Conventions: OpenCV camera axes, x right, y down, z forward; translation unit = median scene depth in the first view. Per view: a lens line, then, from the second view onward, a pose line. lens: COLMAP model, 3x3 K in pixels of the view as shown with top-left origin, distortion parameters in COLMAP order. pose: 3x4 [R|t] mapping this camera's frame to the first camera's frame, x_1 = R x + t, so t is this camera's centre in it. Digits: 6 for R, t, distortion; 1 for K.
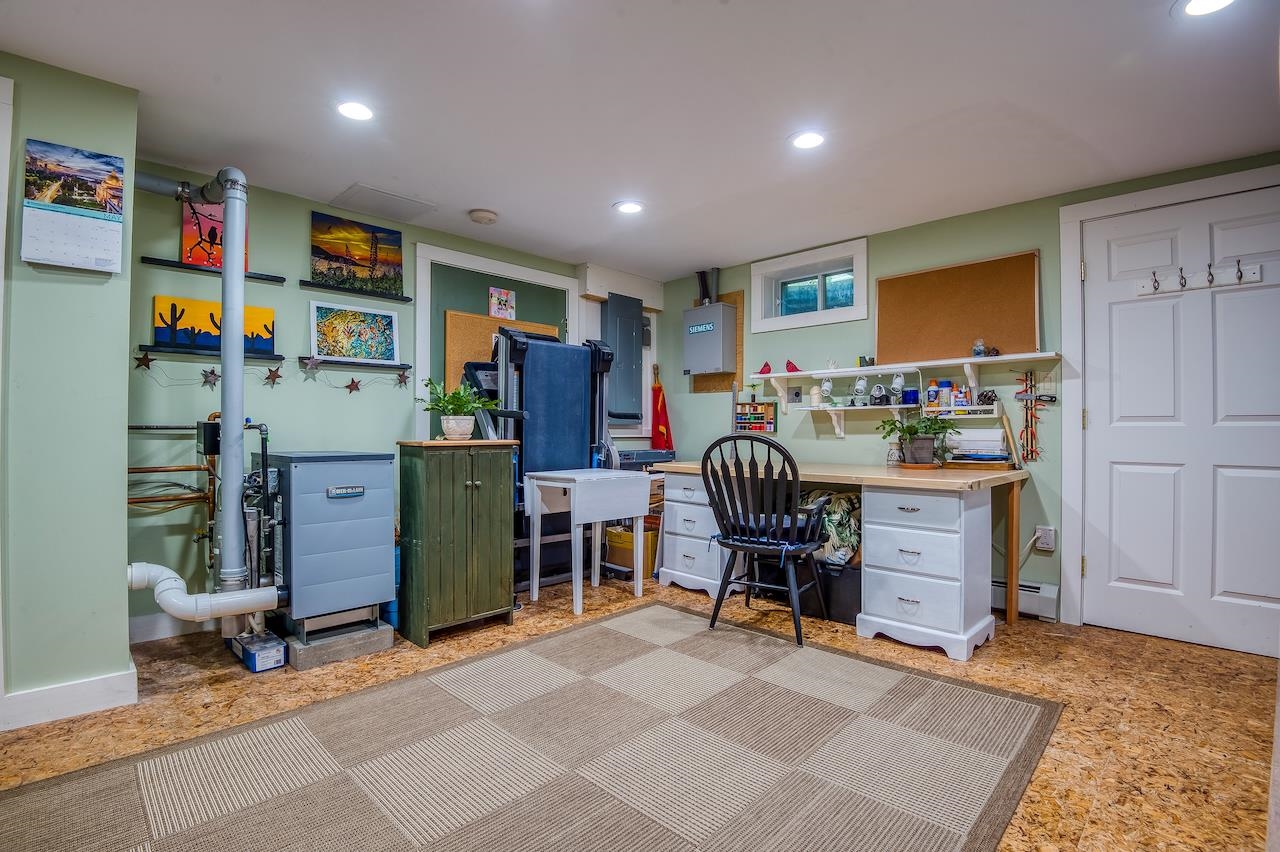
lens RADIAL K [[591.8, 0, 640.0], [0, 591.8, 426.0], [0, 0, 1]] dist [-0.020889, -0.000219]
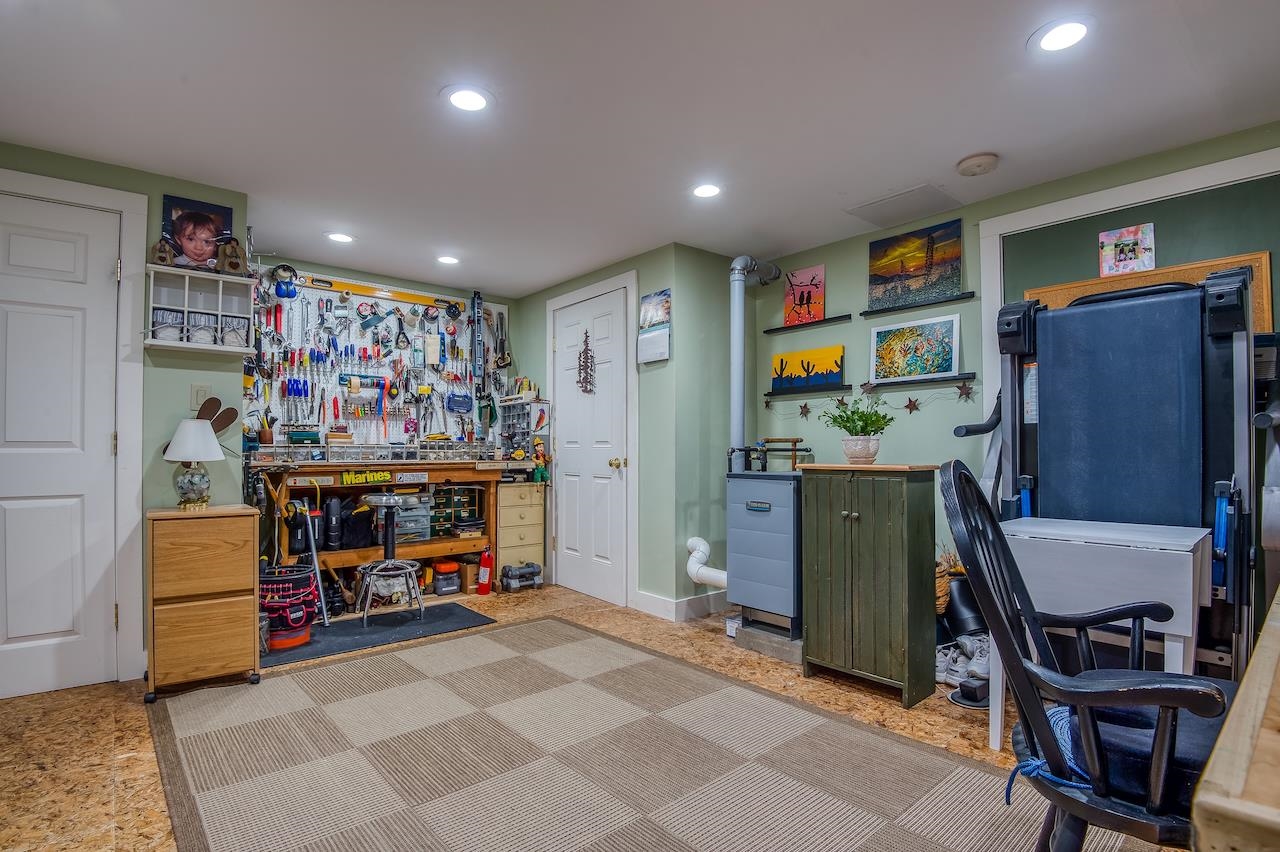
lens RADIAL K [[604.1, 0, 625.4], [0, 604.1, 442.8], [0, 0, 1]] dist [-0.022734, -0.000230]
pose [[-0.074390, -0.015674, -0.997106, 0.560445], [0.006565, 0.999847, -0.016207, 0.004658], [0.997208, -0.007751, -0.074276, 0.672168]]
